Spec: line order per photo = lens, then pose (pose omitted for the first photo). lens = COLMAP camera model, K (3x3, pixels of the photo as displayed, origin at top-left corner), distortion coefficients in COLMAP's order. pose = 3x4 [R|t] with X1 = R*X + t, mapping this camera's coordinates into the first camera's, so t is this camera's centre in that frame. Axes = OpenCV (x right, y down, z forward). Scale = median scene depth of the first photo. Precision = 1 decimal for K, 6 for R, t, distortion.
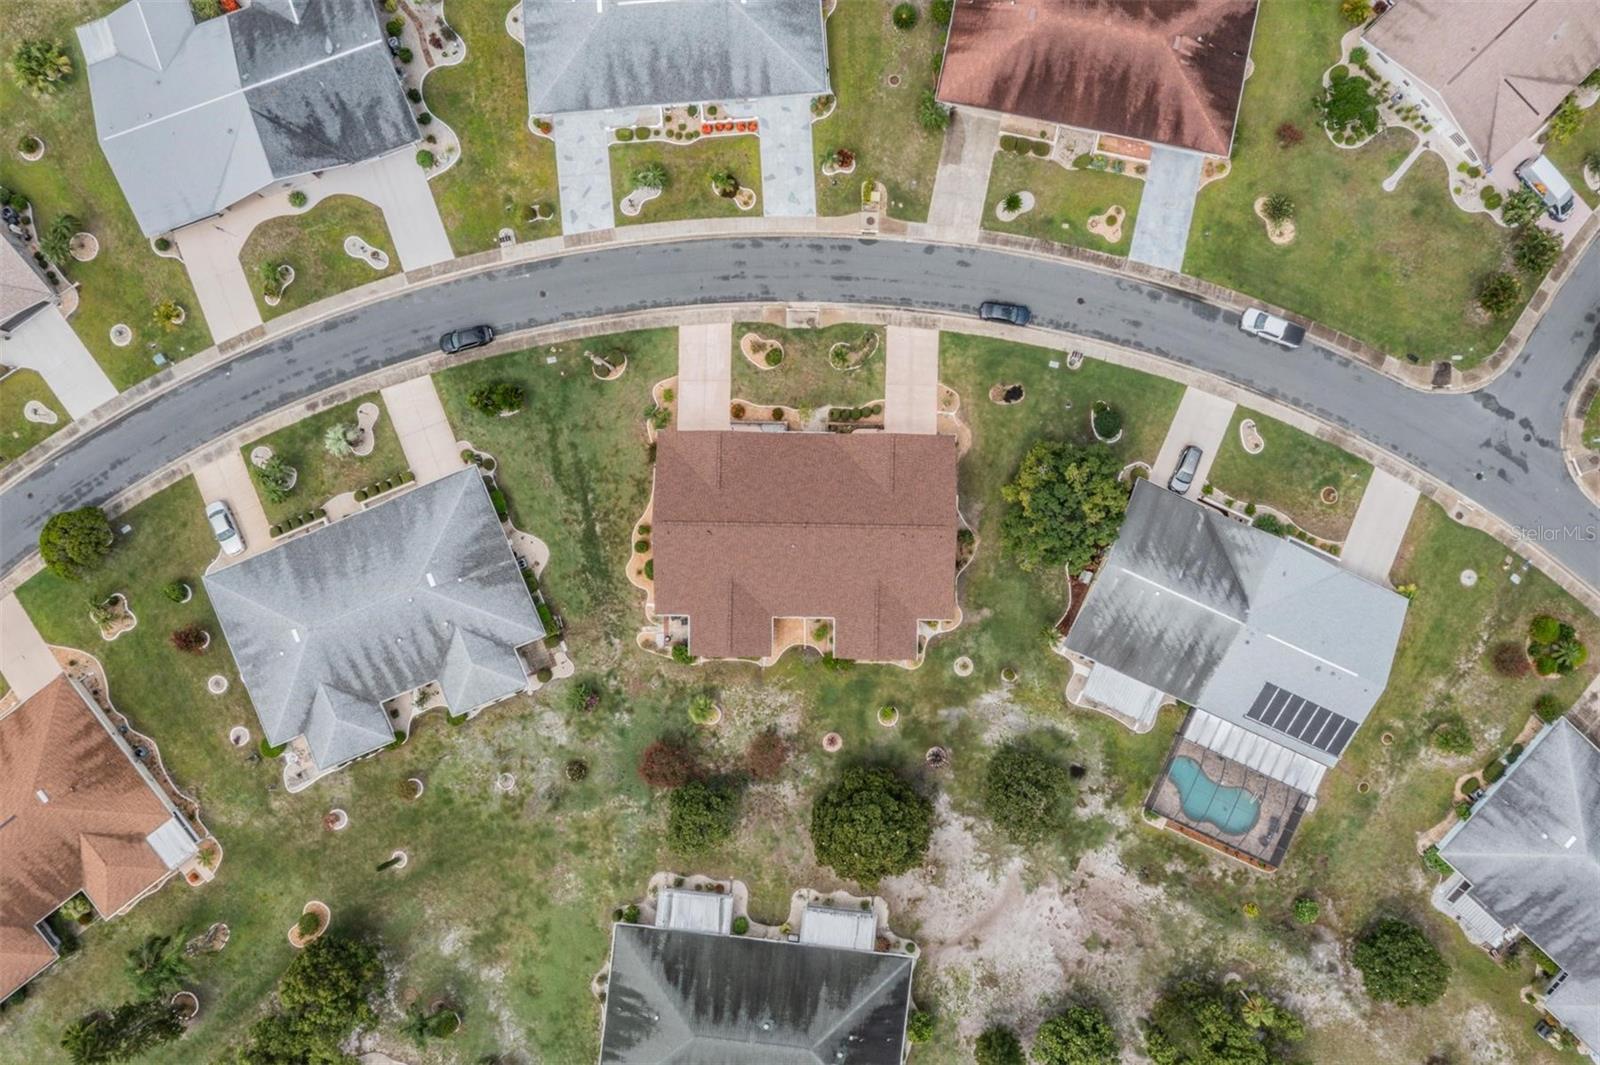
lens RADIAL K [[1244.1, 0, 800.0], [0, 1244.1, 532.5], [0, 0, 1]] dist [-0.024011, 0.002770]
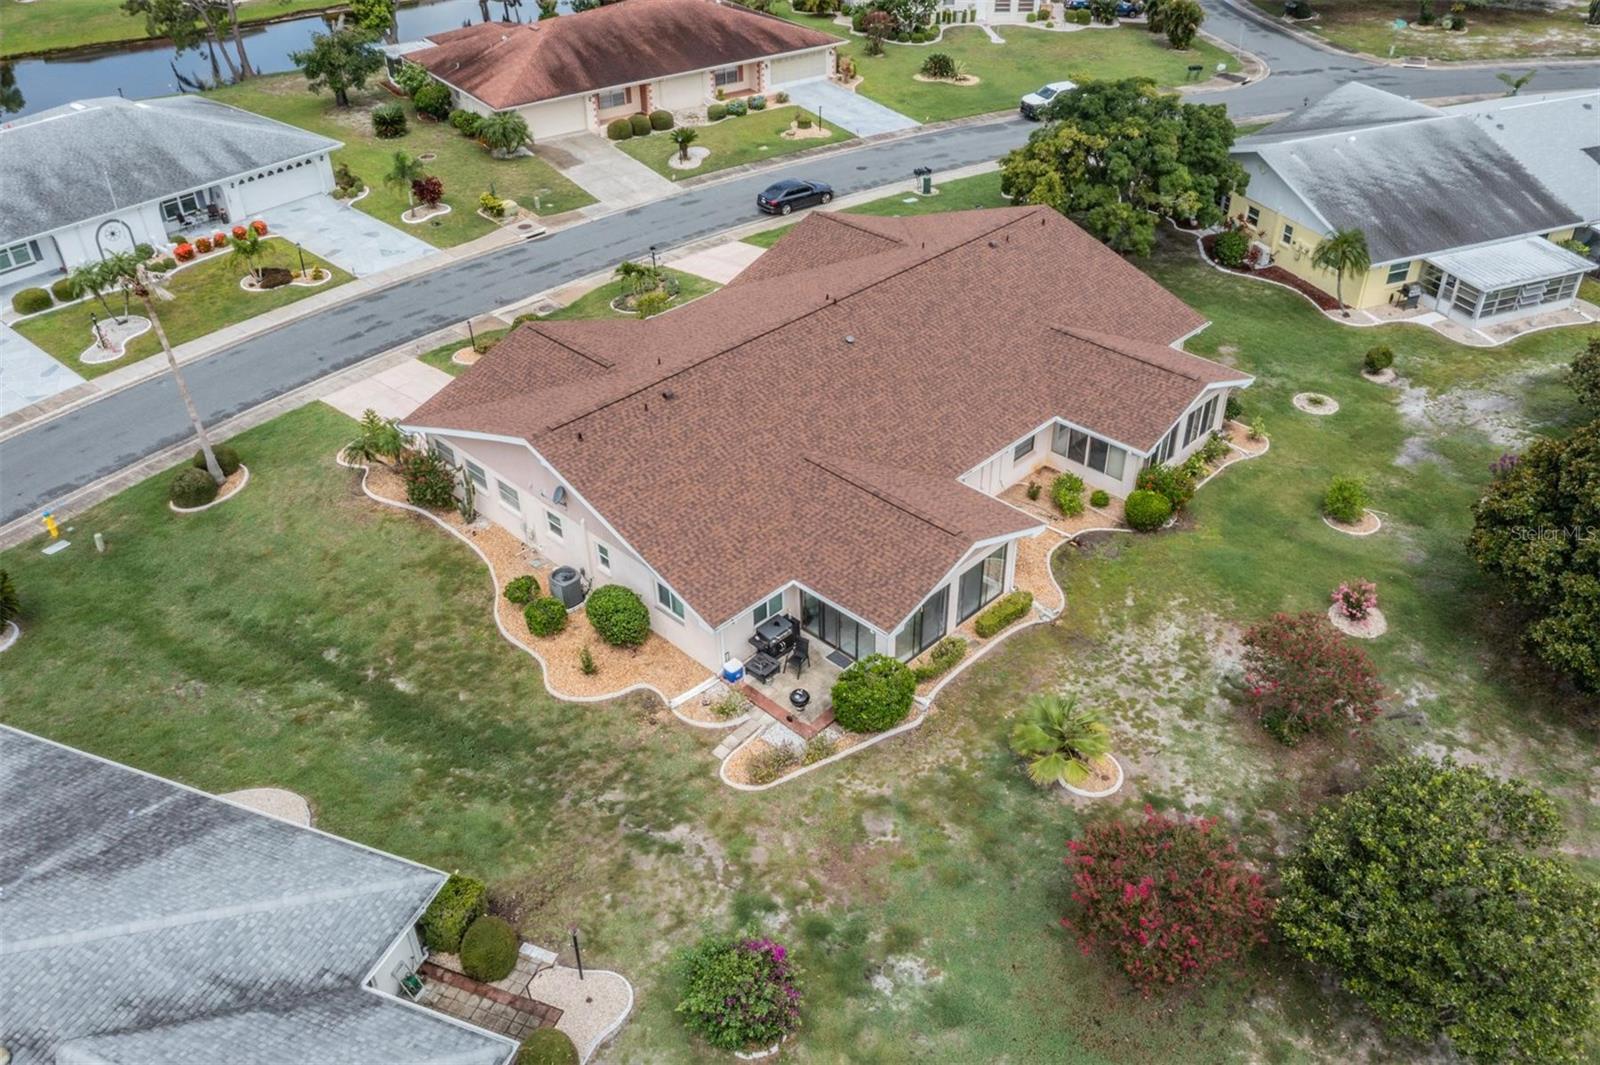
lens RADIAL K [[1244.1, 0, 800.0], [0, 1244.1, 532.5], [0, 0, 1]] dist [-0.024011, 0.002770]
pose [[0.690105, -0.420090, 0.589304, -0.263335], [0.723647, 0.411228, -0.554281, 0.232608], [-0.009490, 0.808960, 0.587787, 0.772639]]
